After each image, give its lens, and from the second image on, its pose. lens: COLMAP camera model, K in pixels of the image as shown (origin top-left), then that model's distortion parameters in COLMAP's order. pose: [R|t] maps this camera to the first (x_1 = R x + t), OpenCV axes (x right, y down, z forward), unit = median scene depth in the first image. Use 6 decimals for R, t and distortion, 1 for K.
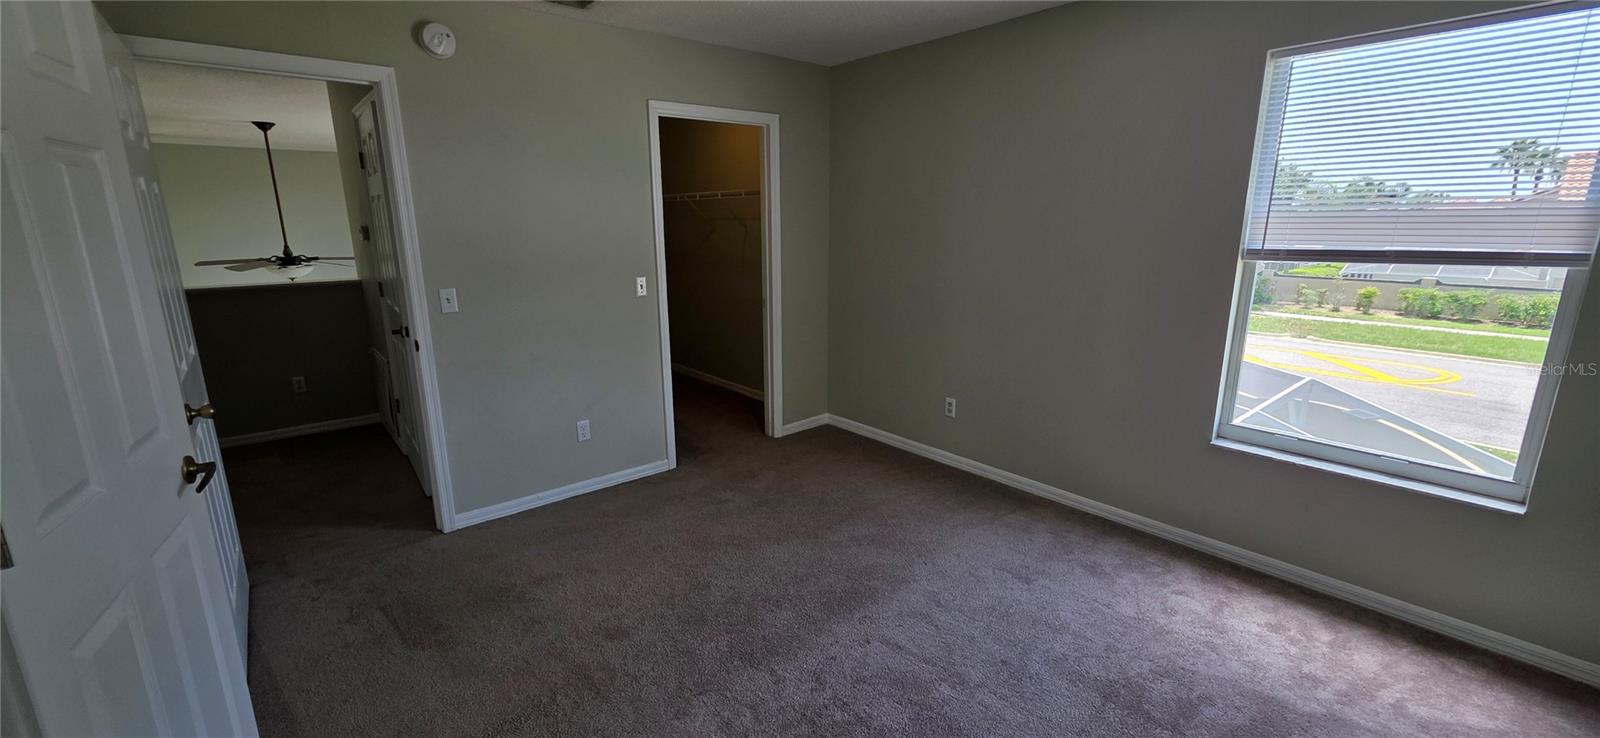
lens RADIAL K [[636.5, 0, 800.0], [0, 636.5, 369.0], [0, 0, 1]] dist [0.001511, 0.000163]
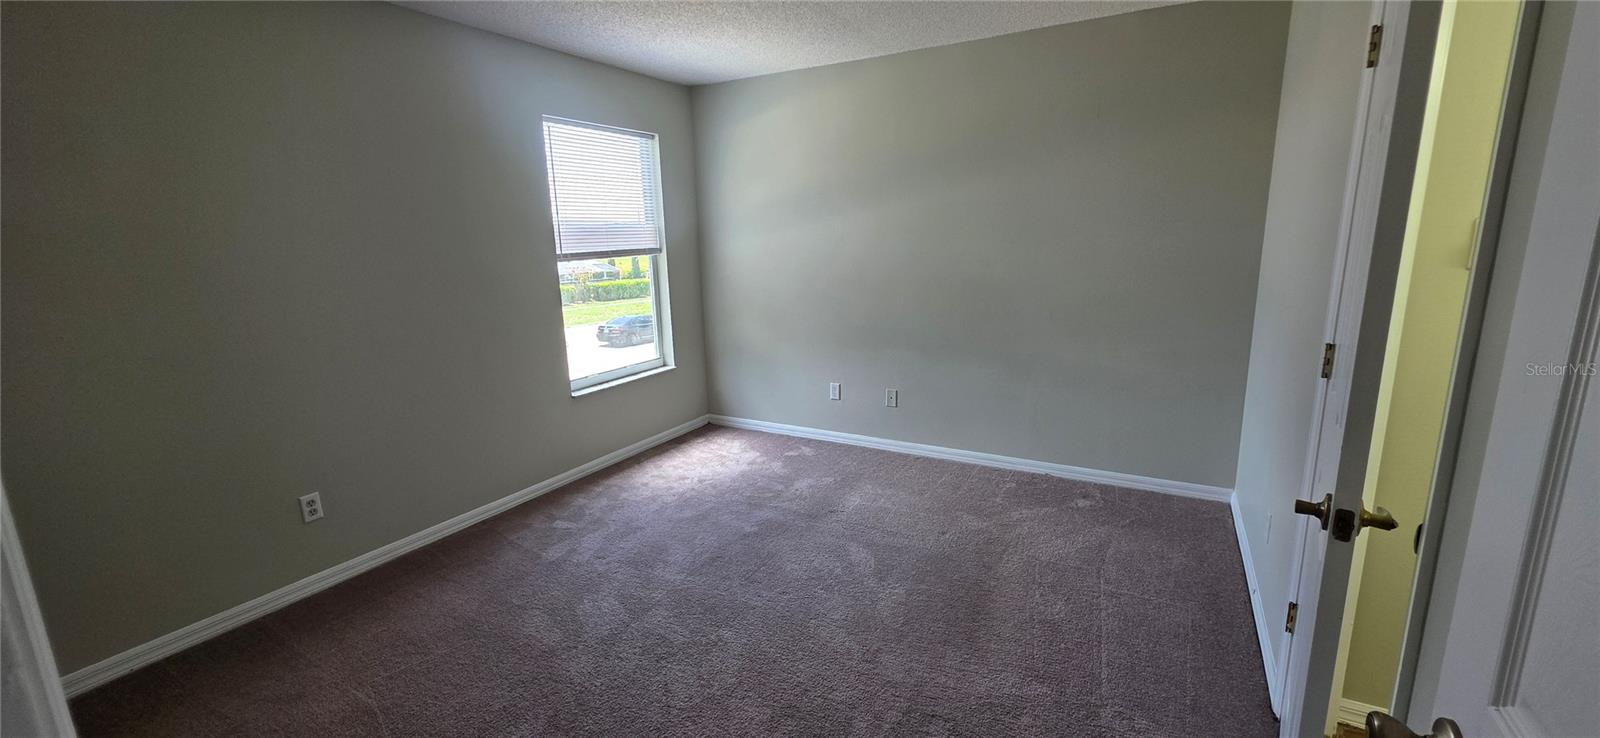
lens RADIAL K [[636.5, 0, 800.0], [0, 636.5, 369.0], [0, 0, 1]] dist [0.001511, 0.000163]
pose [[-0.344006, -0.180426, 0.921470, -0.812921], [0.238949, 0.932234, 0.271739, -0.205420], [-0.908054, 0.313665, -0.277582, 0.978517]]
